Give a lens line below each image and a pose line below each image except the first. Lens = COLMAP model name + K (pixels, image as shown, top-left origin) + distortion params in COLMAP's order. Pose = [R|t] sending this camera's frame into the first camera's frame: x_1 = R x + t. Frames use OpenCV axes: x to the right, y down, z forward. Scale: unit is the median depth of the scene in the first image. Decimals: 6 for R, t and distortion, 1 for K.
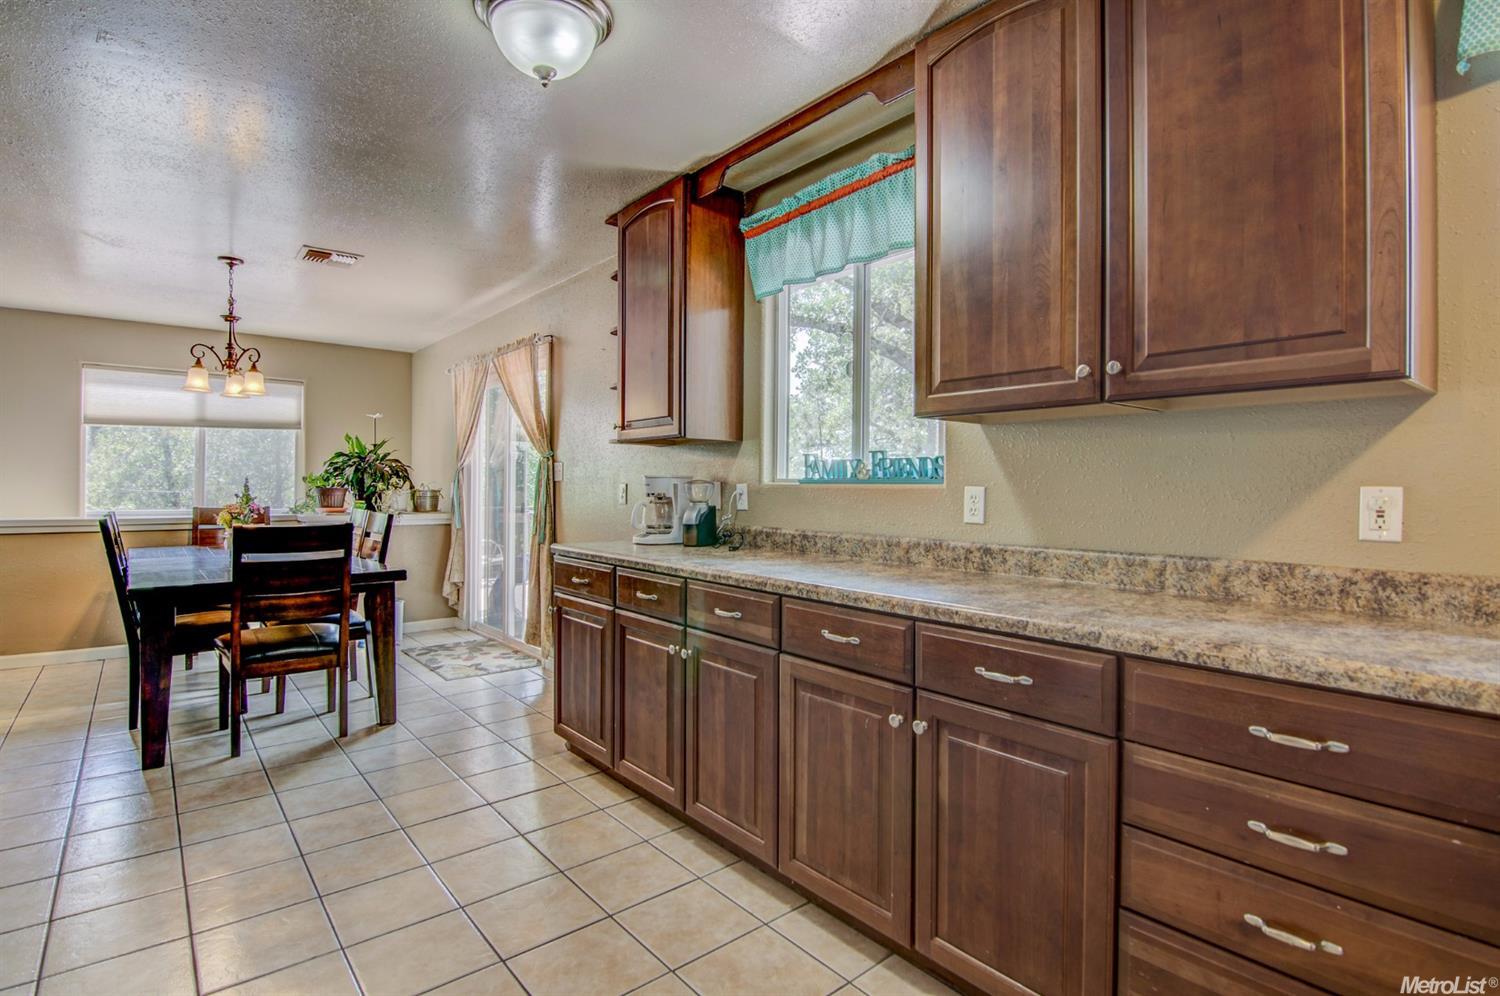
lens RADIAL K [[730.2, 0, 750.1], [0, 730.2, 458.2], [0, 0, 1]] dist [-0.000293, -0.012538]
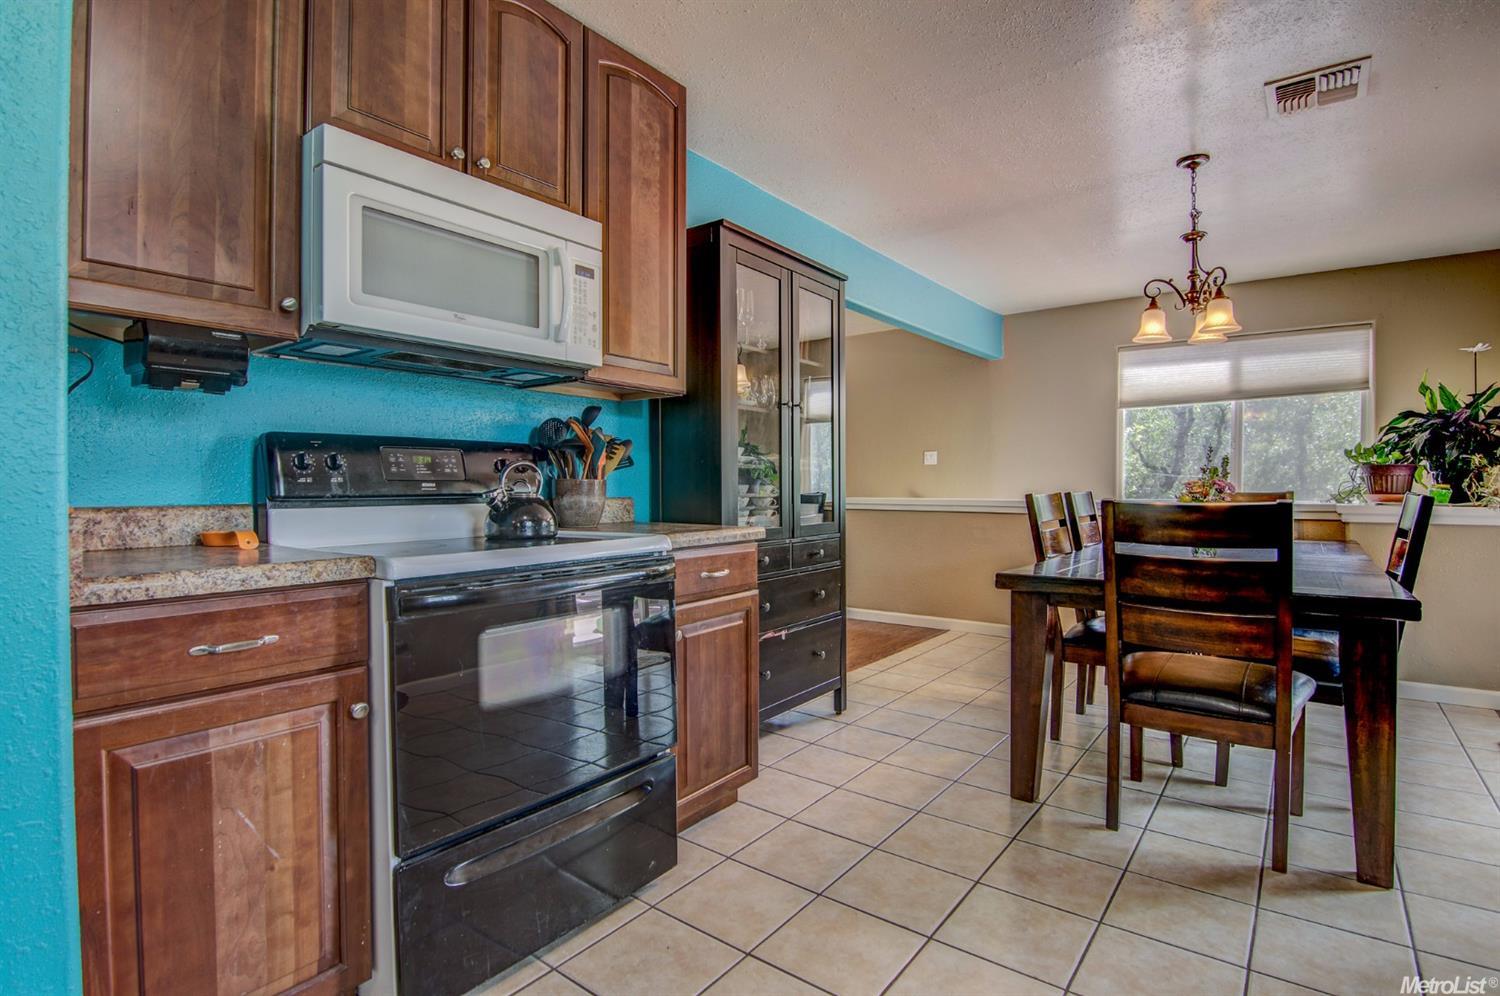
lens RADIAL K [[732.1, 0, 750.0], [0, 732.1, 498.0], [0, 0, 1]] dist [-0.001379, -0.014526]
pose [[0.213891, 0.011644, -0.976788, -0.095947], [0.038724, 0.999042, 0.020389, 0.062556], [0.976090, -0.042186, 0.213235, 0.517622]]
